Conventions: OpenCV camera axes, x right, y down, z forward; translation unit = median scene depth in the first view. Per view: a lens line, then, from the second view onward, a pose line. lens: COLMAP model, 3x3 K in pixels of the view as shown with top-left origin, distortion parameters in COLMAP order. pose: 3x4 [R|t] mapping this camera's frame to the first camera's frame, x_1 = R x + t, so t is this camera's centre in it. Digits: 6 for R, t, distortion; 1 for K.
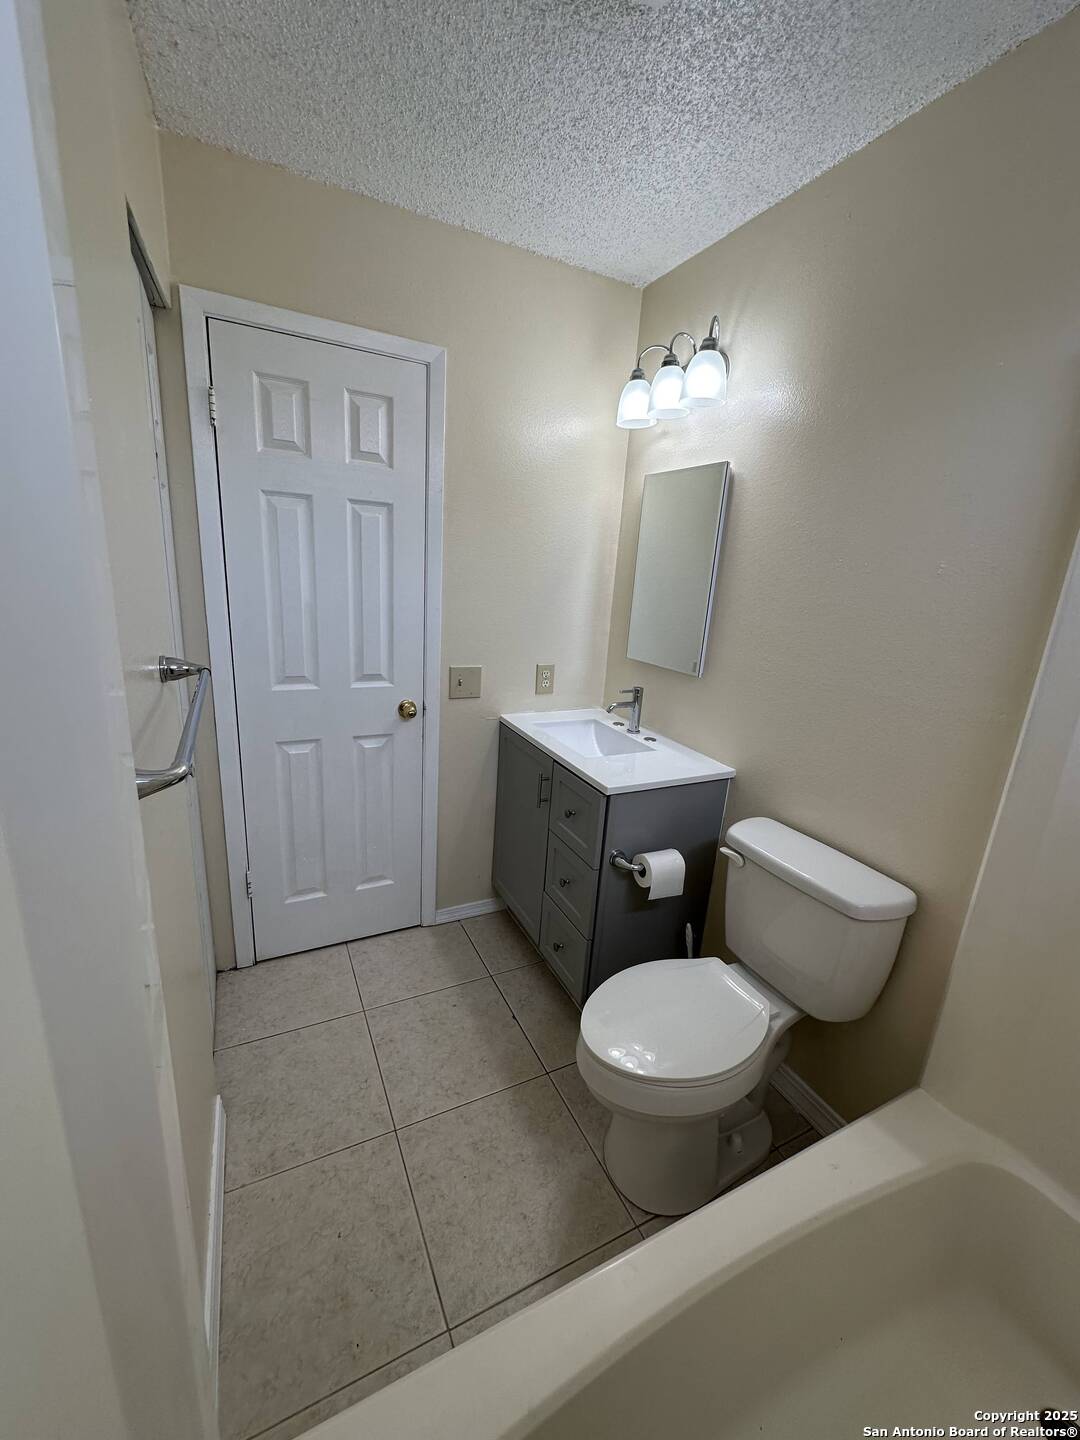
lens RADIAL K [[574.1, 0, 540.0], [0, 574.1, 720.0], [0, 0, 1]] dist [-0.002121, -0.000310]
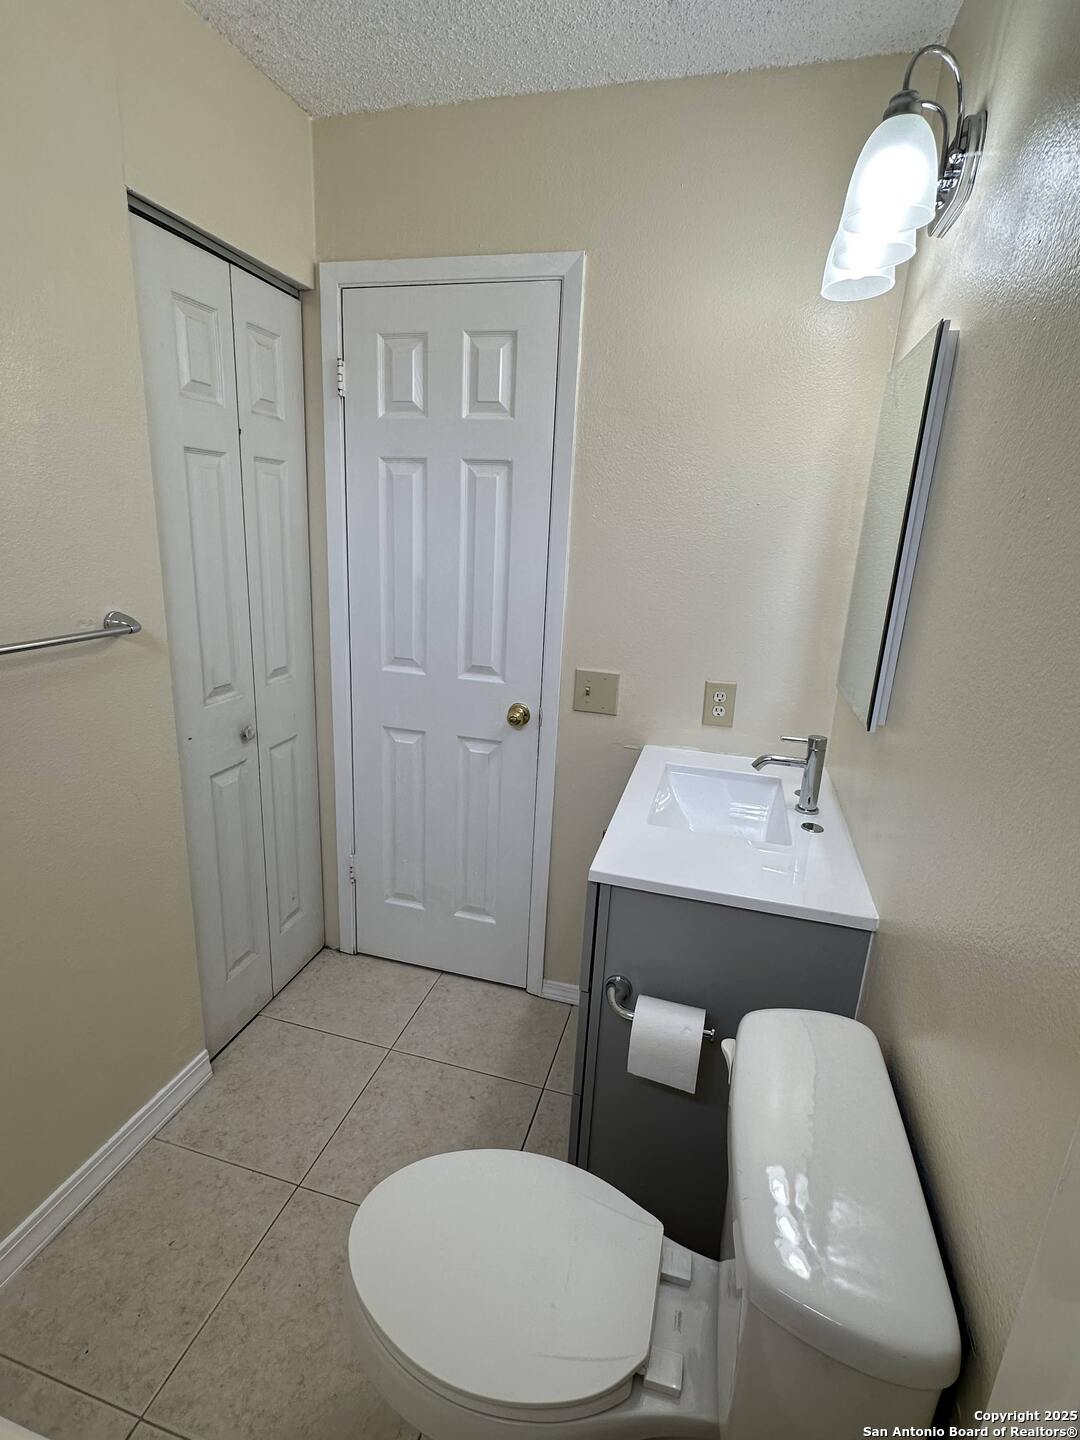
lens RADIAL K [[705.0, 0, 540.0], [0, 705.0, 720.0], [0, 0, 1]] dist [-0.002759, -0.000295]
pose [[0.742909, 0.150755, -0.652195, 0.484869], [-0.176096, 0.984006, 0.026863, -0.047985], [0.645814, 0.094893, 0.757575, 0.302772]]
